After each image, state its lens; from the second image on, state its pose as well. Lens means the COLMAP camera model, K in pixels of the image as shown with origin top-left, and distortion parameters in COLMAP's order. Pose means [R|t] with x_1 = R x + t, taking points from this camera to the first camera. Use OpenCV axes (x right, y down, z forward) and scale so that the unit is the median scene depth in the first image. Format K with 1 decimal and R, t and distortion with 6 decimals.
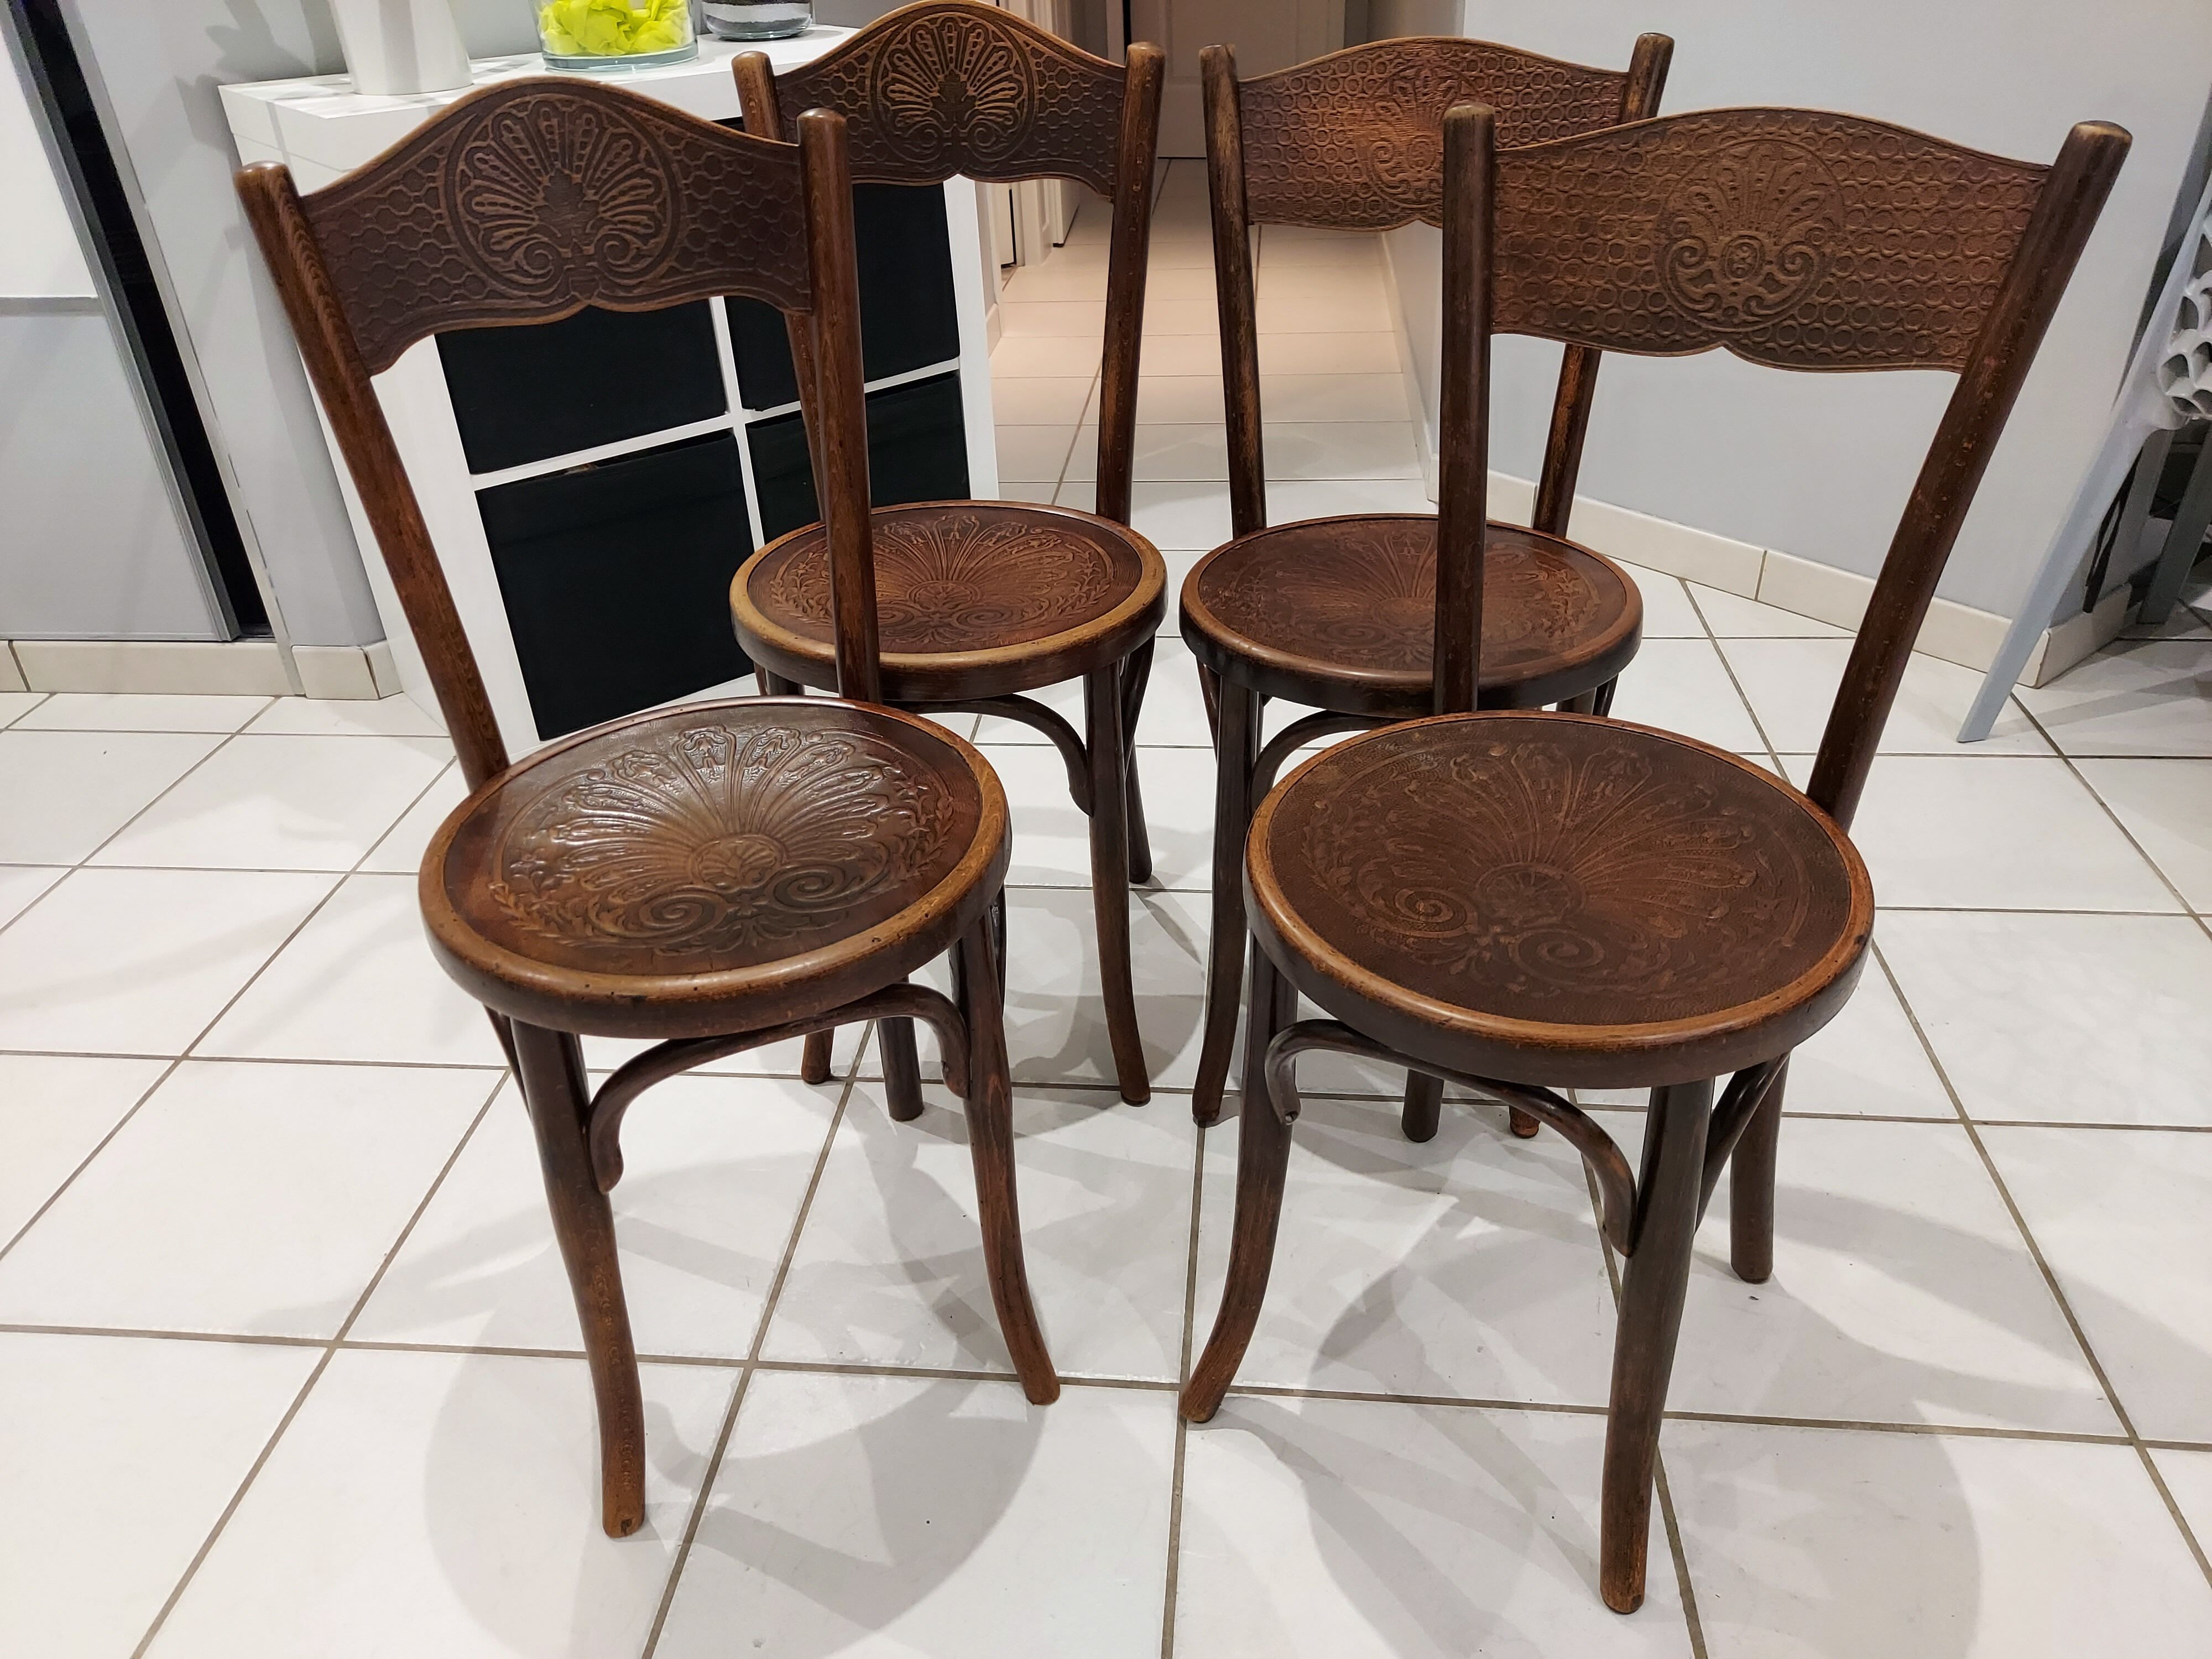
lens RADIAL K [[1600.7, 0, 1102.8], [0, 1600.7, 834.1], [0, 0, 1]] dist [0.050767, -0.041232]
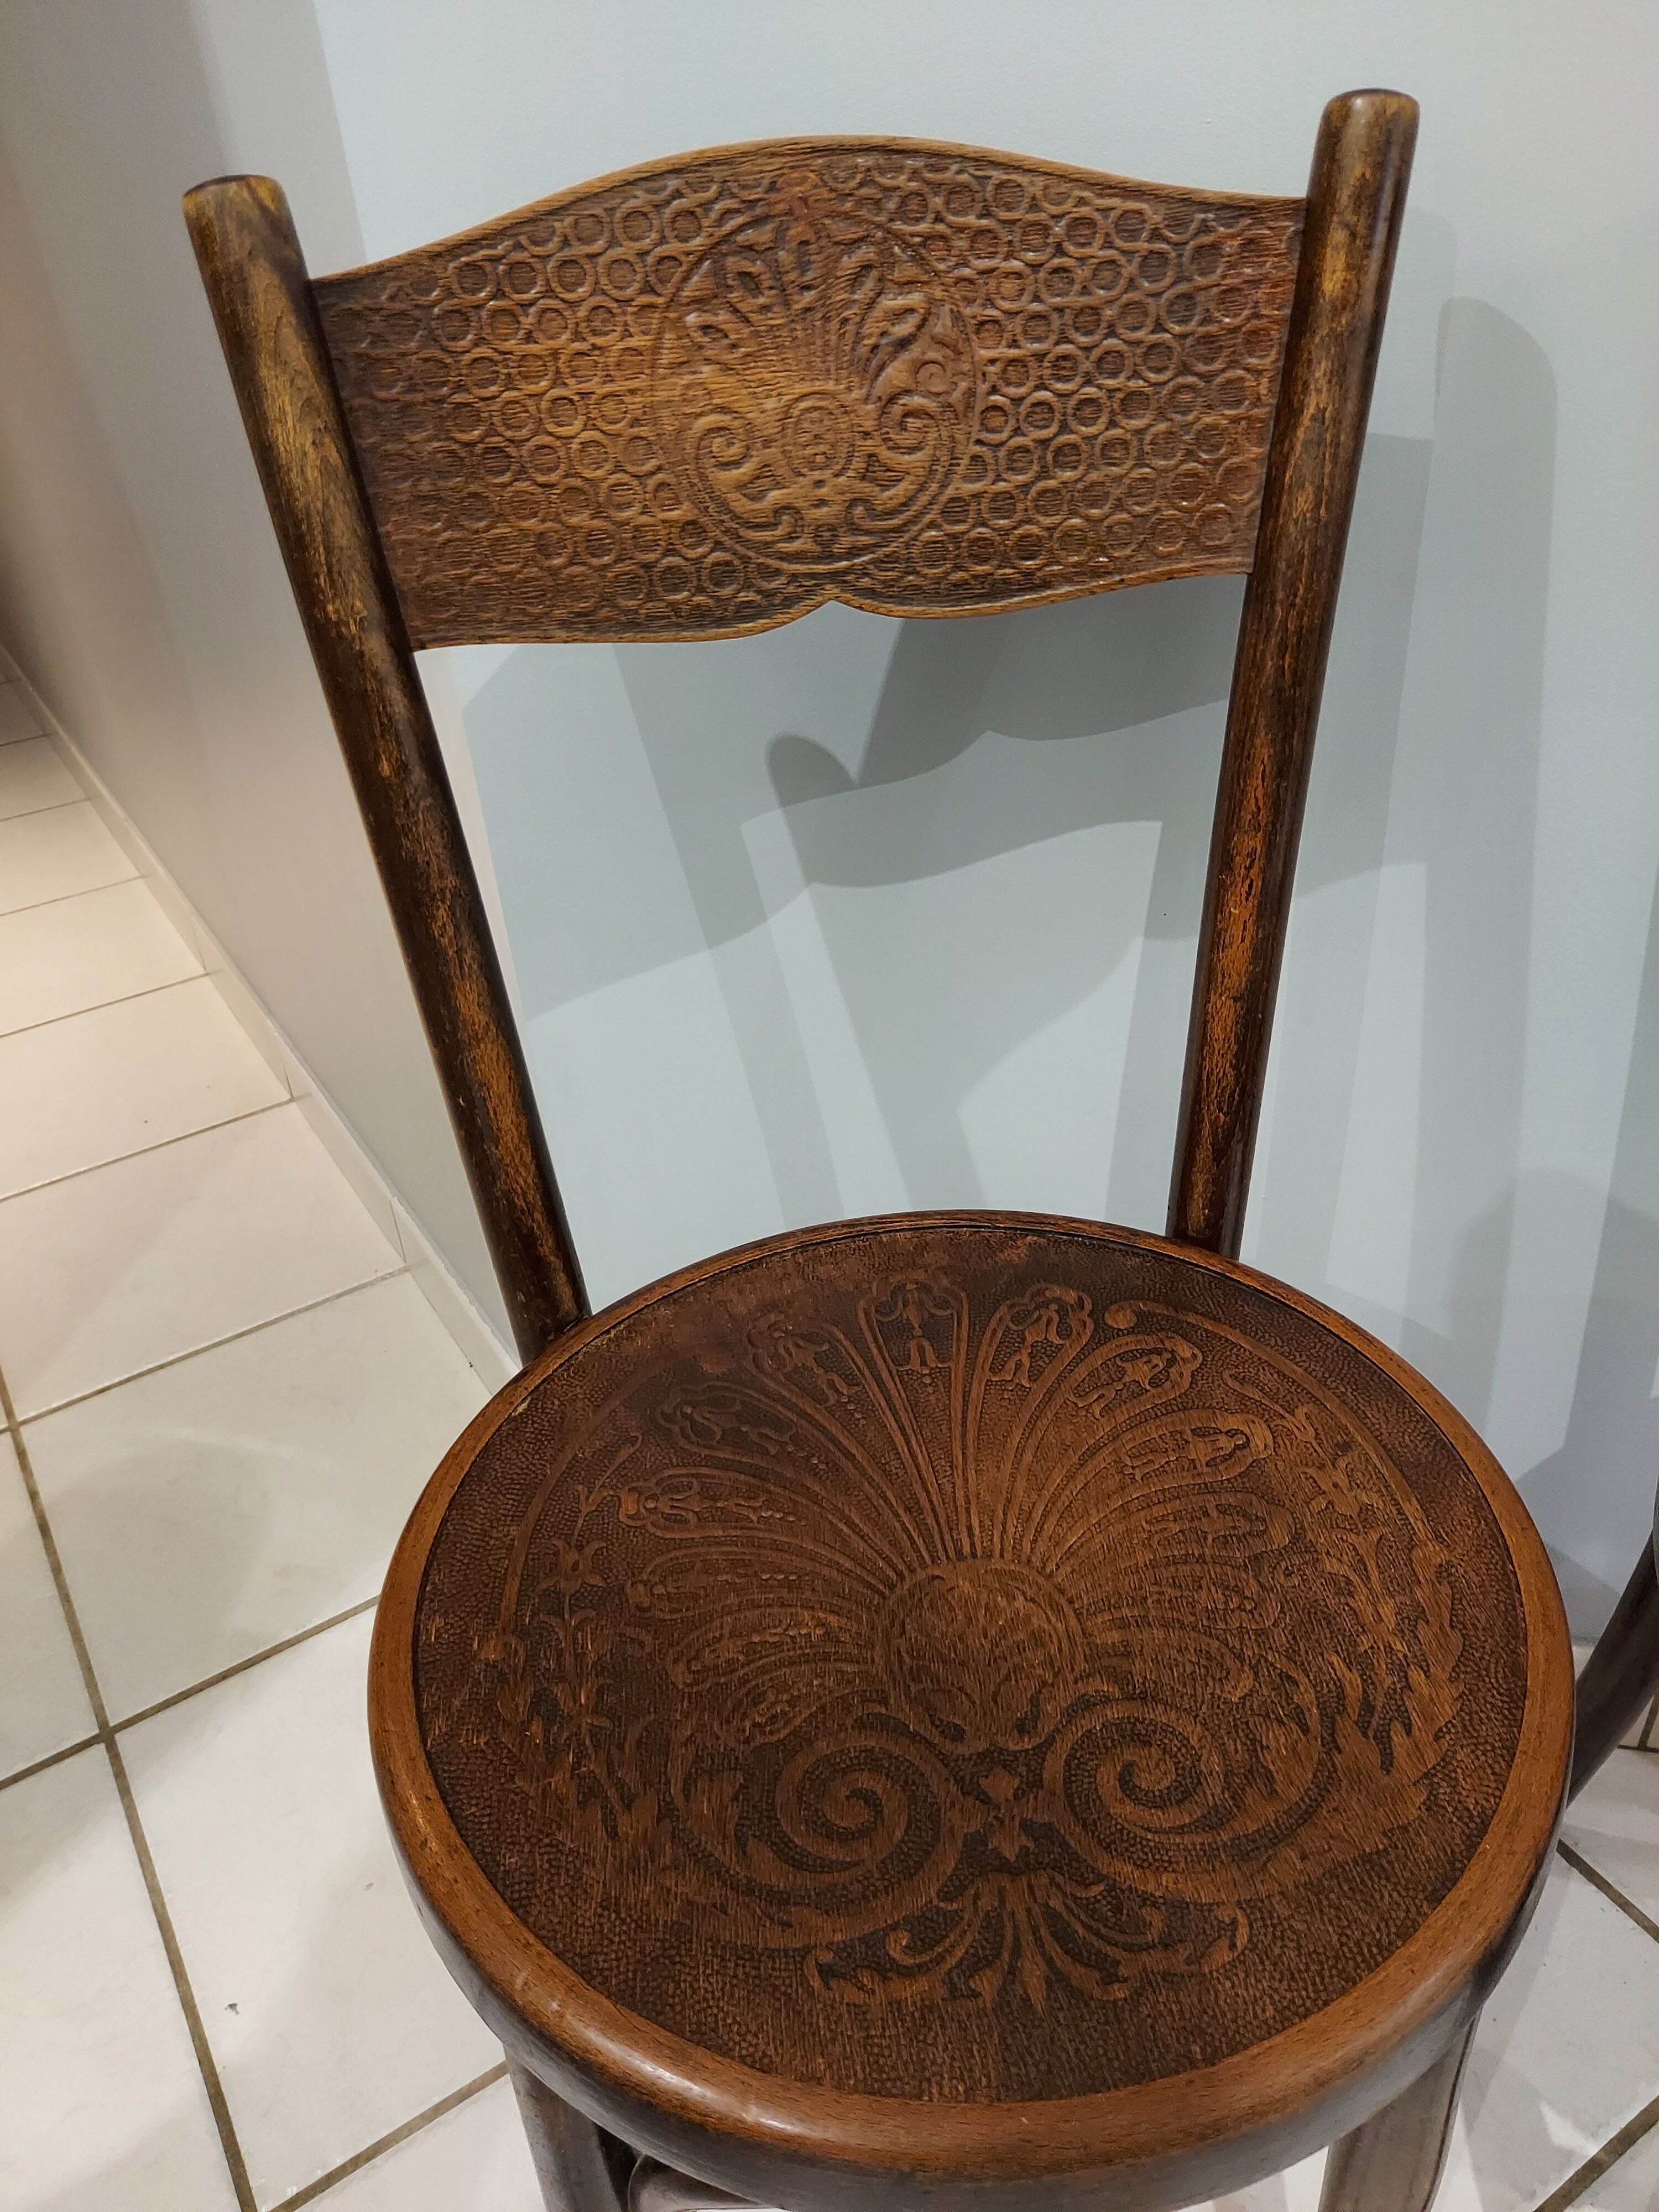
lens RADIAL K [[1625.0, 0, 824.2], [0, 1625.0, 1110.1], [0, 0, 1]] dist [0.055339, -0.077953]
pose [[0.972643, -0.151792, 0.175852, 0.101946], [0.147220, 0.988341, 0.038835, -0.270990], [-0.179697, -0.011884, 0.983650, 0.596726]]
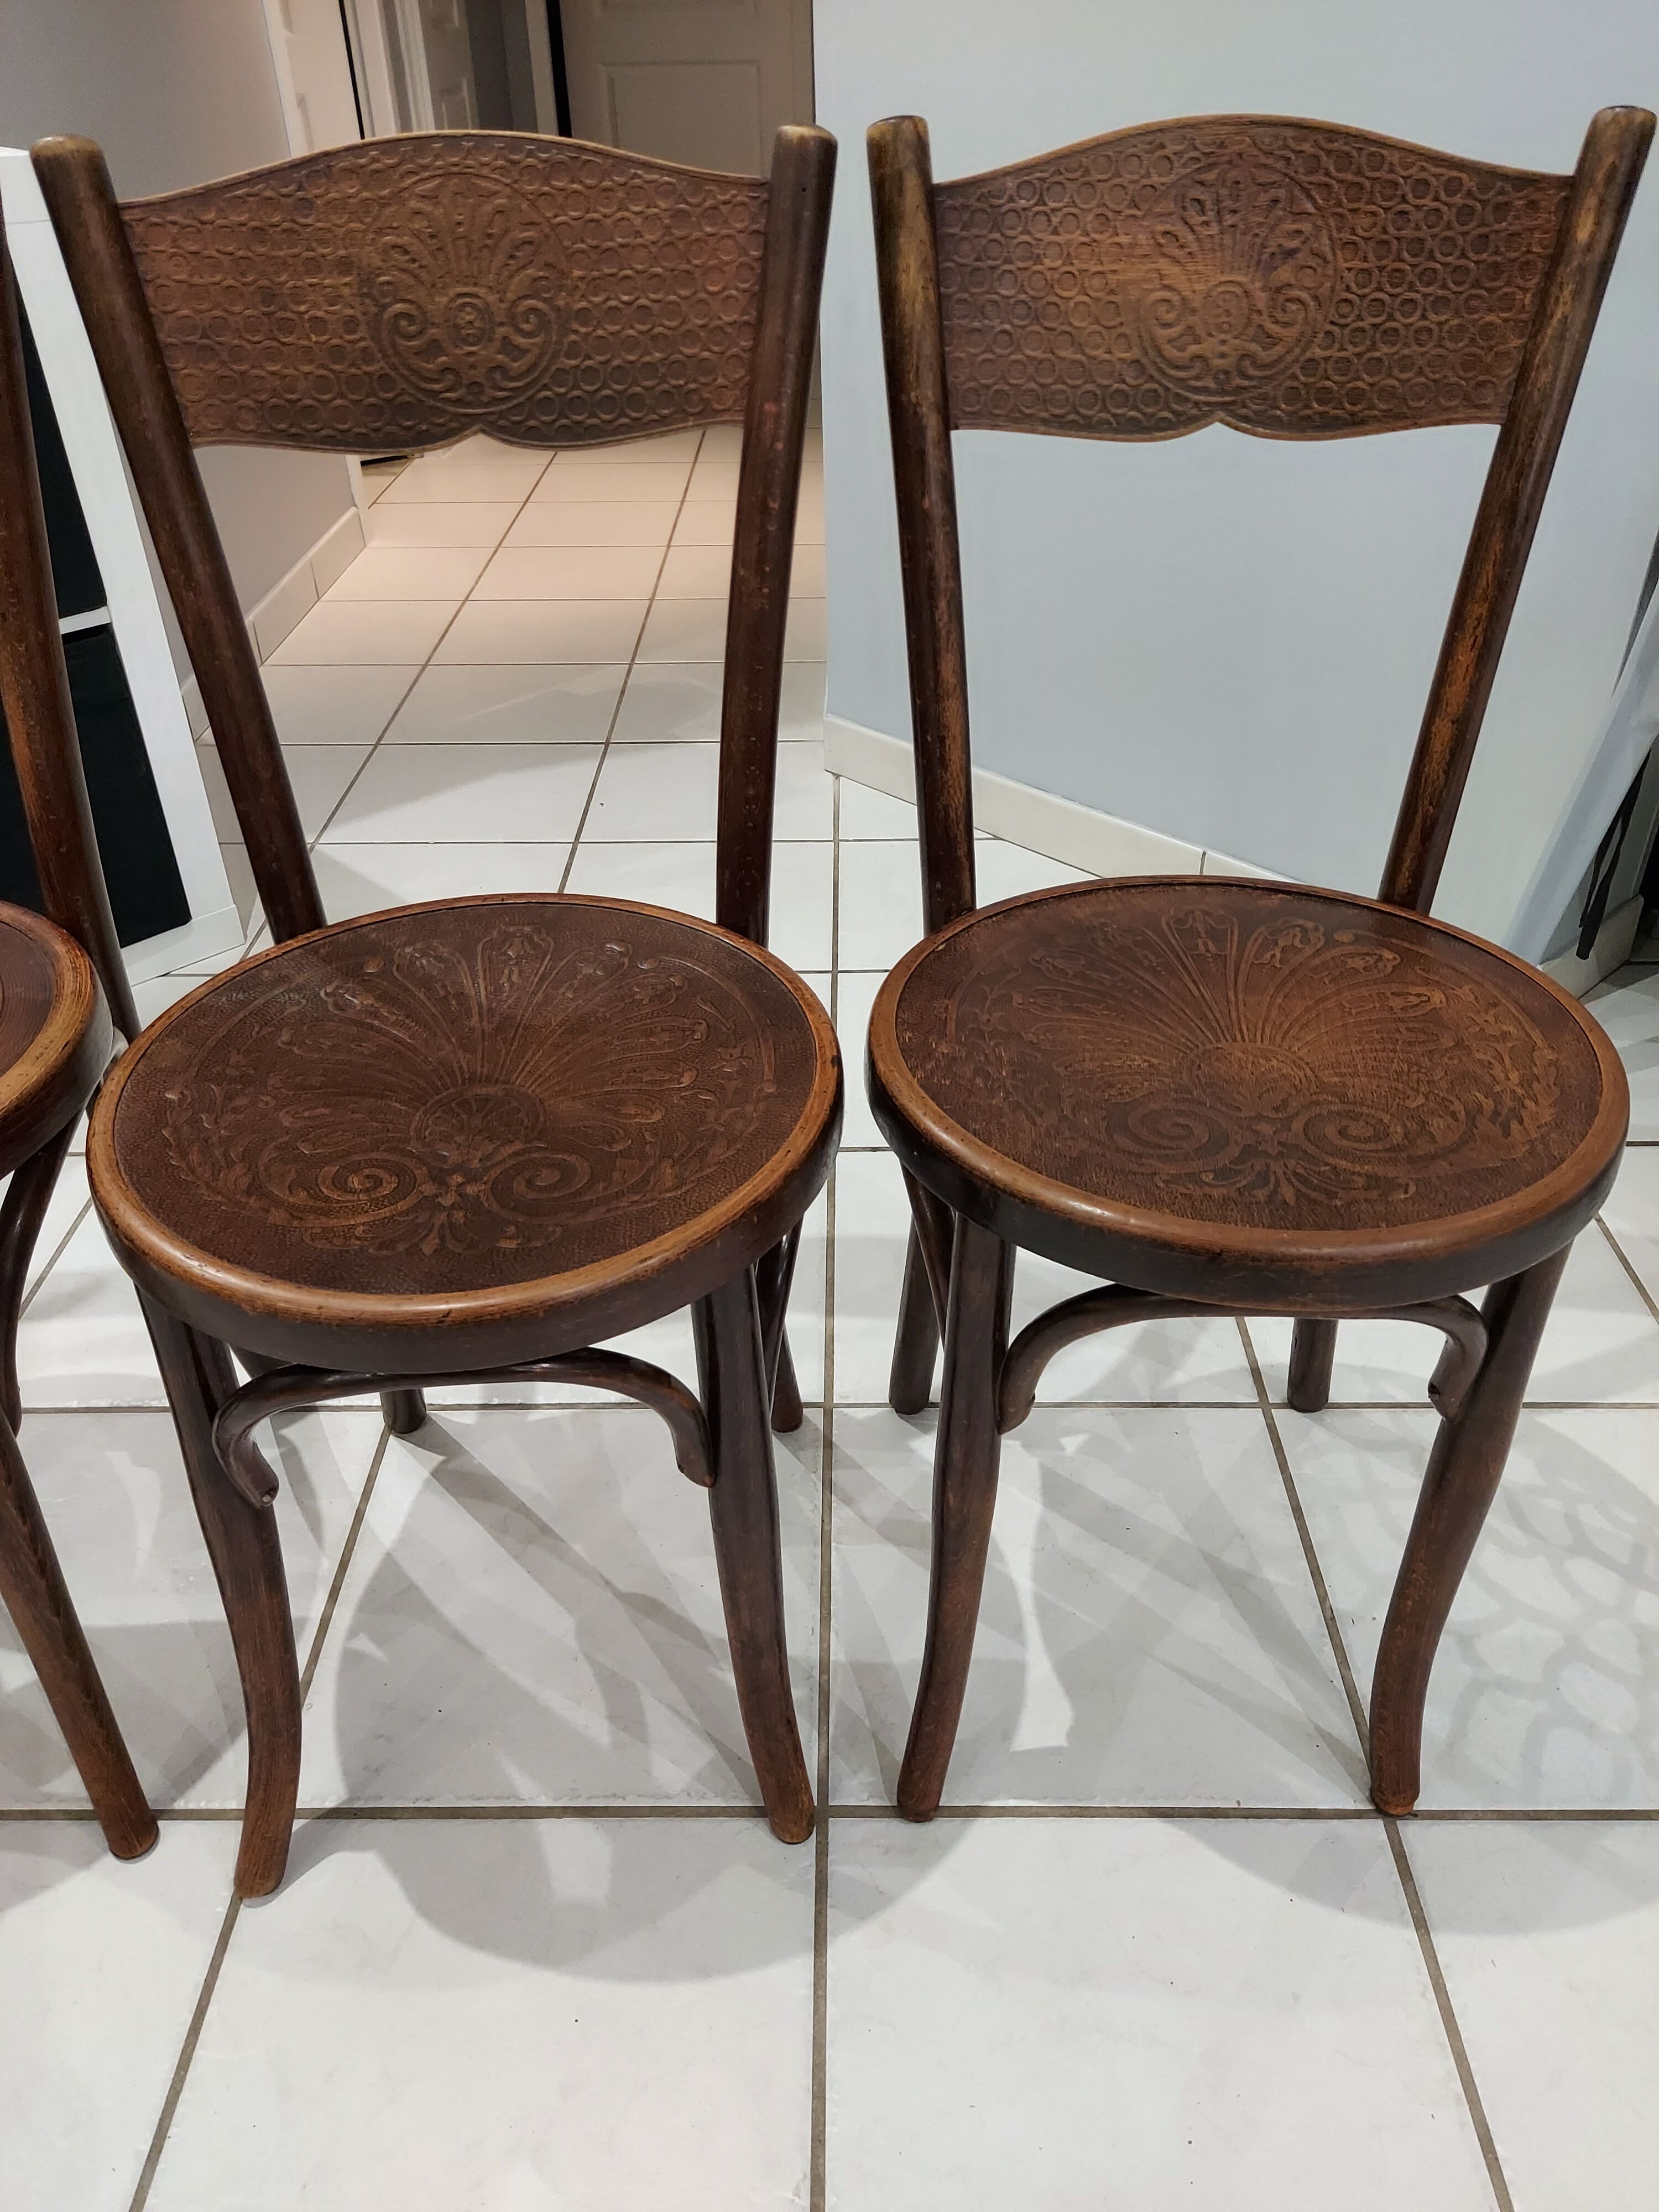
lens RADIAL K [[1598.9, 0, 829.5], [0, 1598.9, 1106.0], [0, 0, 1]] dist [0.067776, -0.074695]
pose [[0.993034, -0.045227, 0.108800, -0.032759], [0.039643, 0.997810, 0.052947, -0.158099], [-0.110956, -0.048265, 0.992653, 0.389413]]
